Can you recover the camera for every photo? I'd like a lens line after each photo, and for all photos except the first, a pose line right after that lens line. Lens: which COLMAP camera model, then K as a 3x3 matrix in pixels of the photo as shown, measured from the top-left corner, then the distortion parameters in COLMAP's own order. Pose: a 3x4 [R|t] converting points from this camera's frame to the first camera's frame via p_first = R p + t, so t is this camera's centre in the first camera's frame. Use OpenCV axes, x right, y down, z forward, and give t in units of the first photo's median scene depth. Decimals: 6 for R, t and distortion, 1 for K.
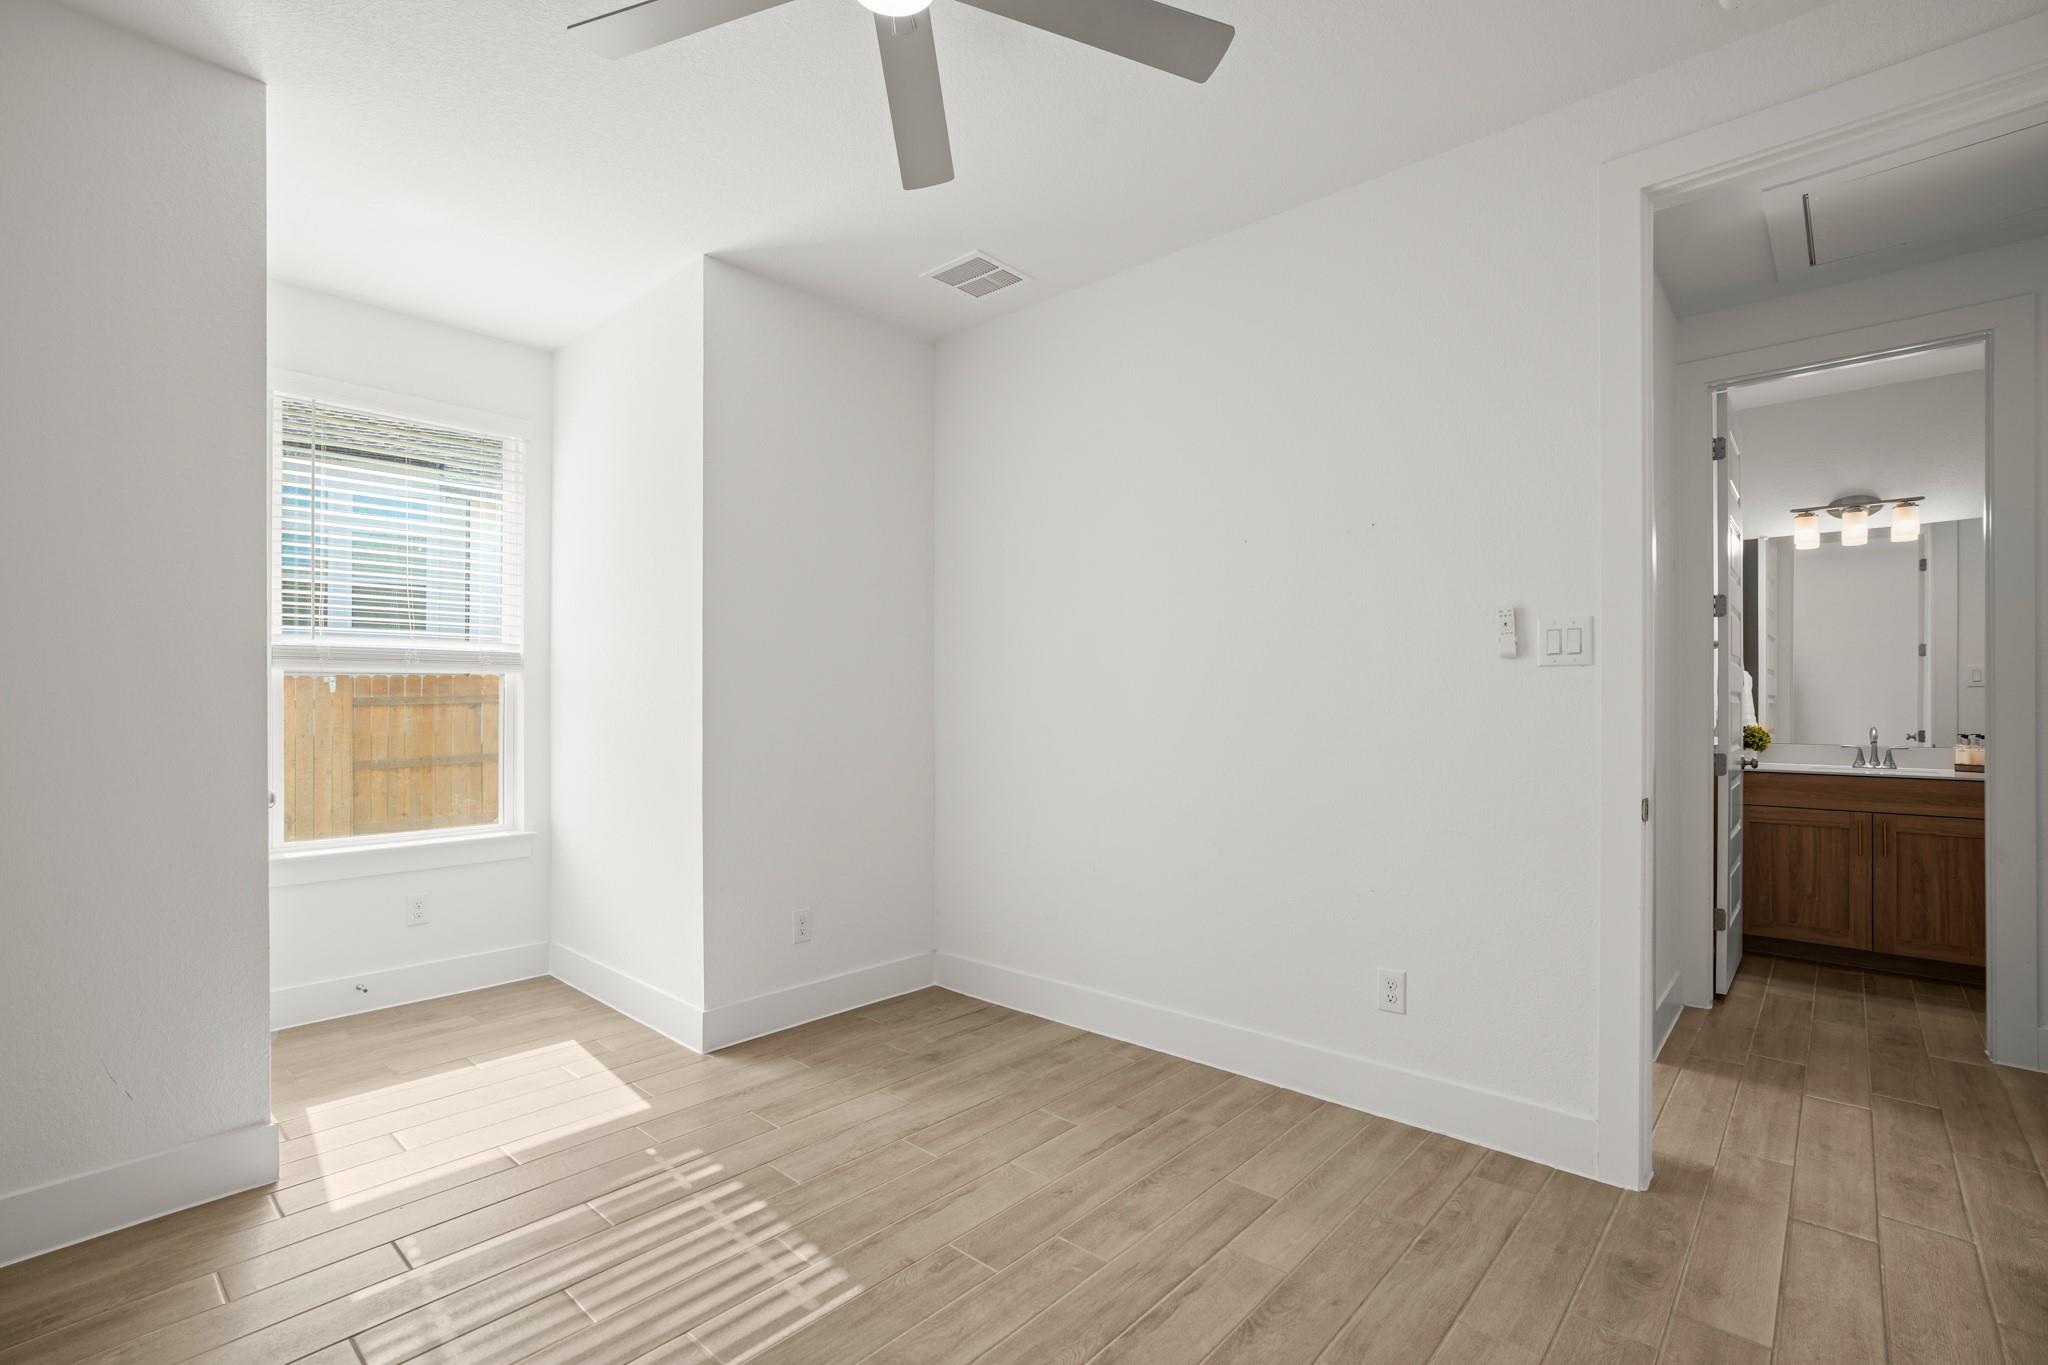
lens RADIAL K [[961.8, 0, 1008.5], [0, 961.8, 689.8], [0, 0, 1]] dist [0.003936, 0.002769]
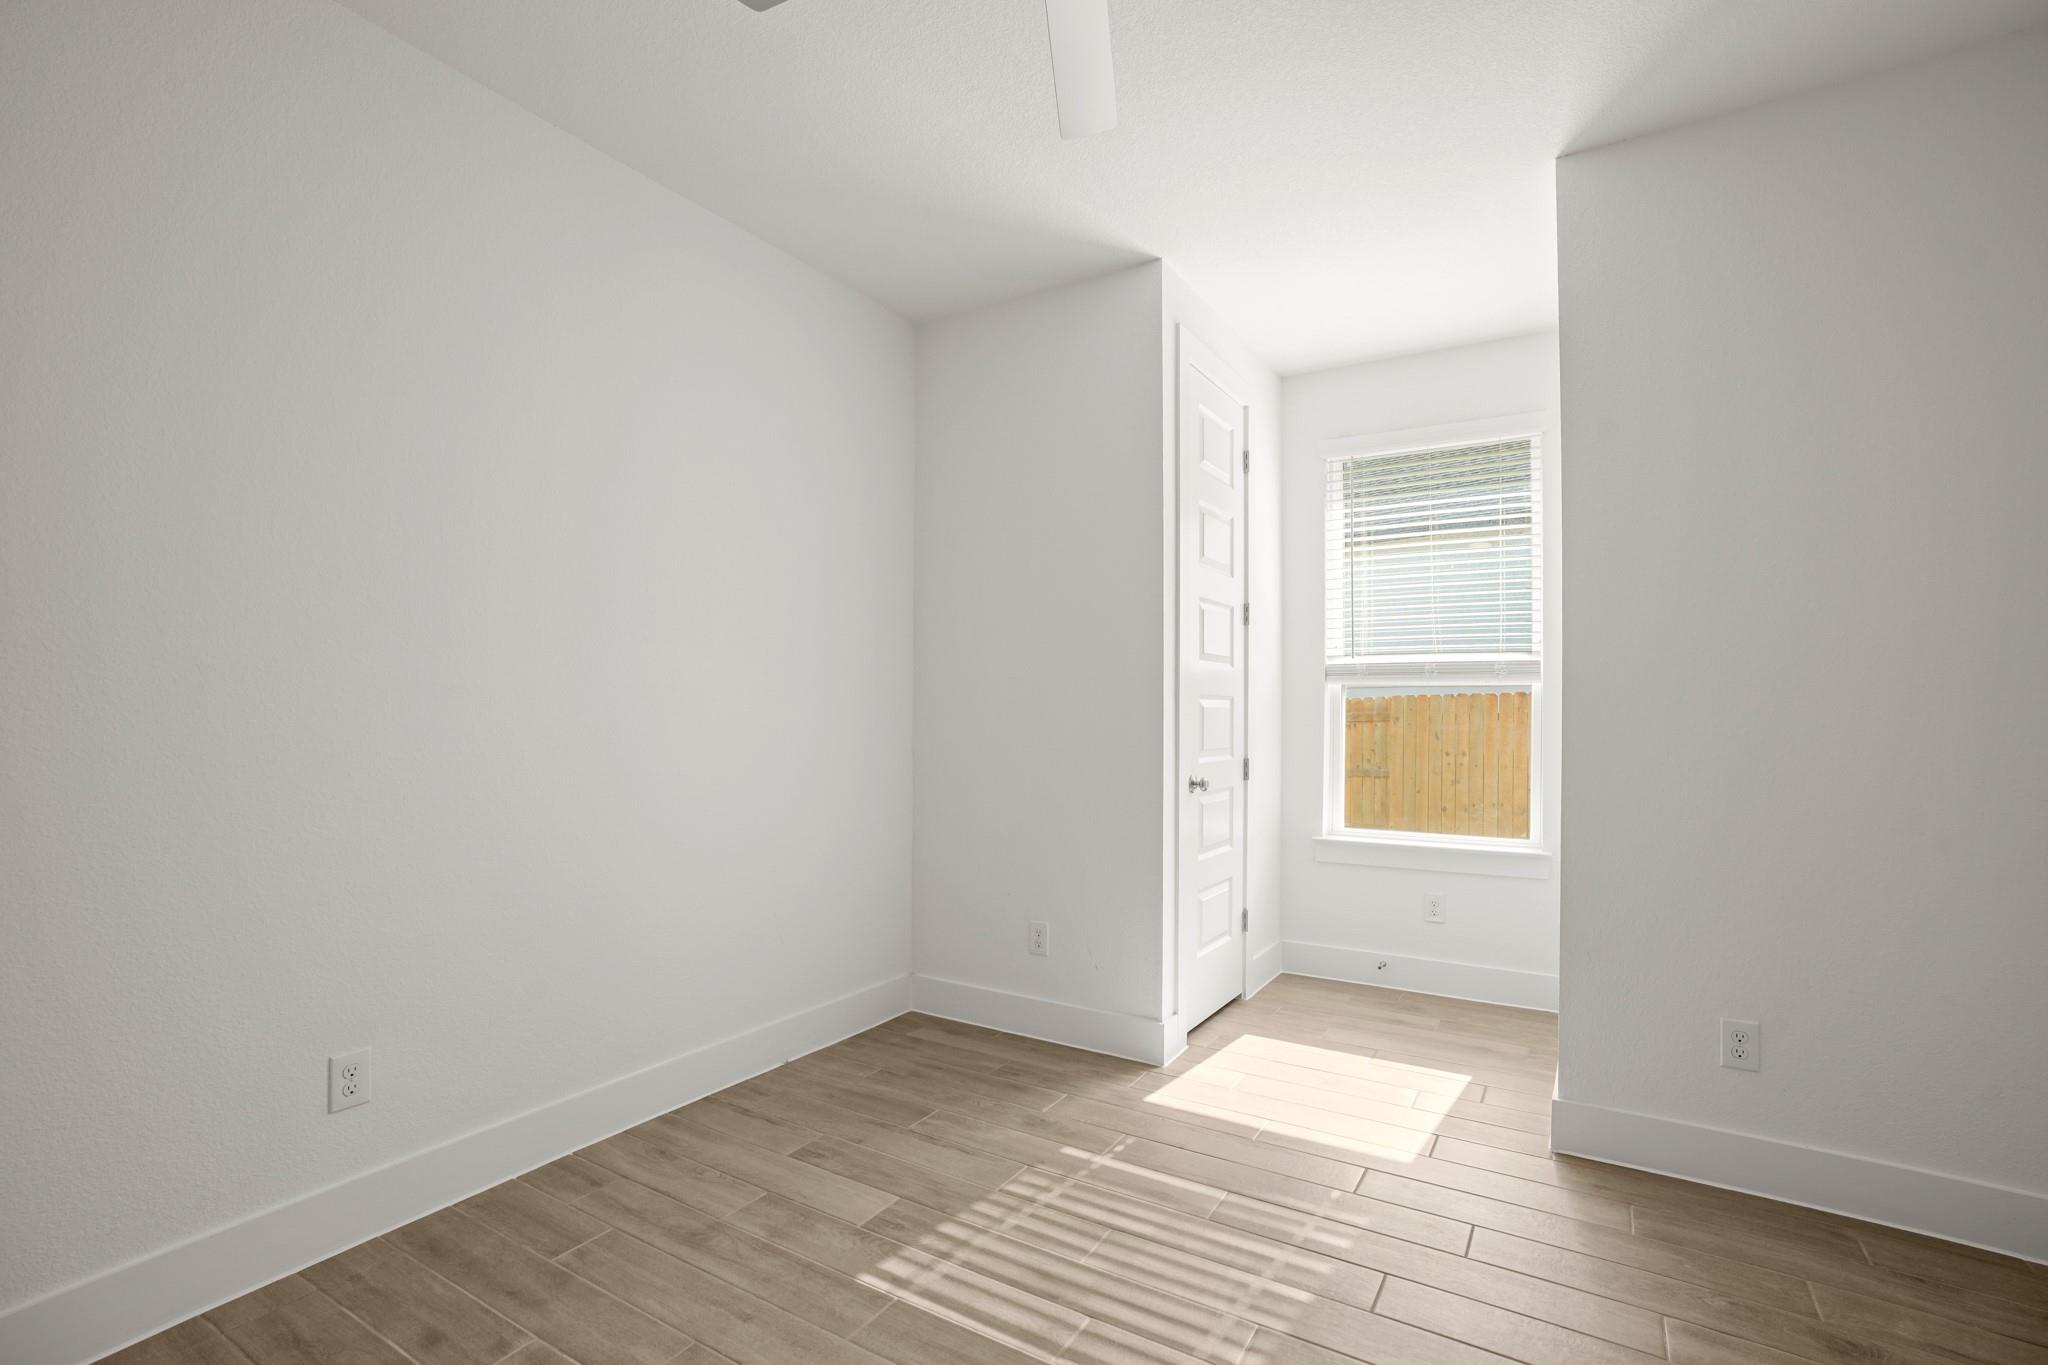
lens RADIAL K [[961.8, 0, 1083.0], [0, 961.8, 700.4], [0, 0, 1]] dist [0.003936, 0.002769]
pose [[0.189840, -0.013042, -0.981728, 0.449845], [0.006364, 0.999907, -0.012053, 0.012656], [0.981794, -0.003960, 0.189906, 0.528814]]
